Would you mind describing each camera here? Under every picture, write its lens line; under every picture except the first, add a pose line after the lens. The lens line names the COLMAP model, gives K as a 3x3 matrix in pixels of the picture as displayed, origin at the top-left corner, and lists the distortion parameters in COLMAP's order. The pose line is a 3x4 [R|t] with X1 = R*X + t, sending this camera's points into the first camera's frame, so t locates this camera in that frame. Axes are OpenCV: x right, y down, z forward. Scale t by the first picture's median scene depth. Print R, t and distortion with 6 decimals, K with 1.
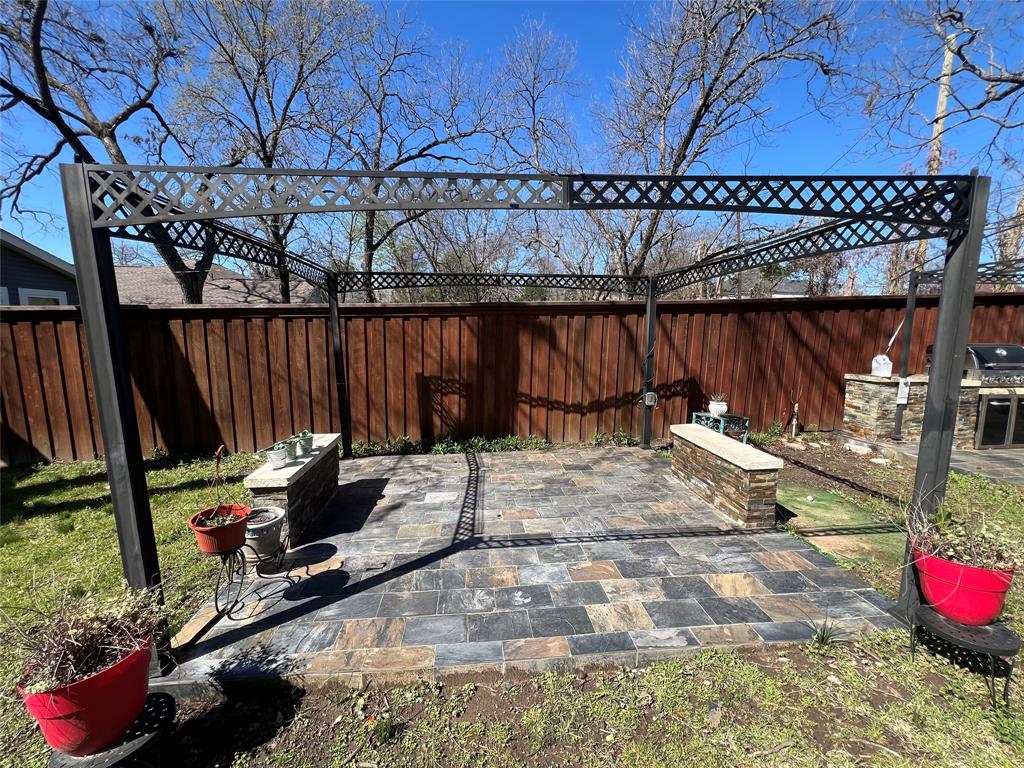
lens RADIAL K [[410.6, 0, 510.2], [0, 410.6, 383.2], [0, 0, 1]] dist [-0.001617, -0.000199]
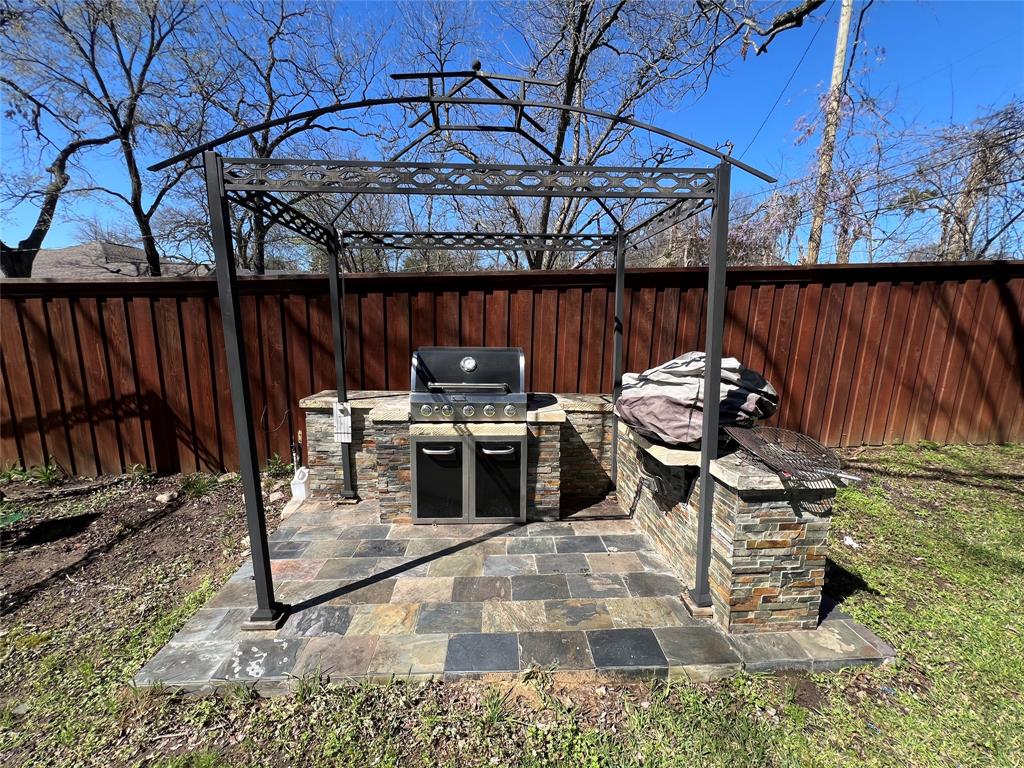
lens RADIAL K [[410.6, 0, 508.8], [0, 410.6, 384.4], [0, 0, 1]] dist [-0.001617, -0.000199]
pose [[0.998689, 0.016179, -0.048564, 1.143558], [-0.014600, 0.999359, 0.032700, -0.059188], [0.049062, -0.031948, 0.998285, 0.352940]]
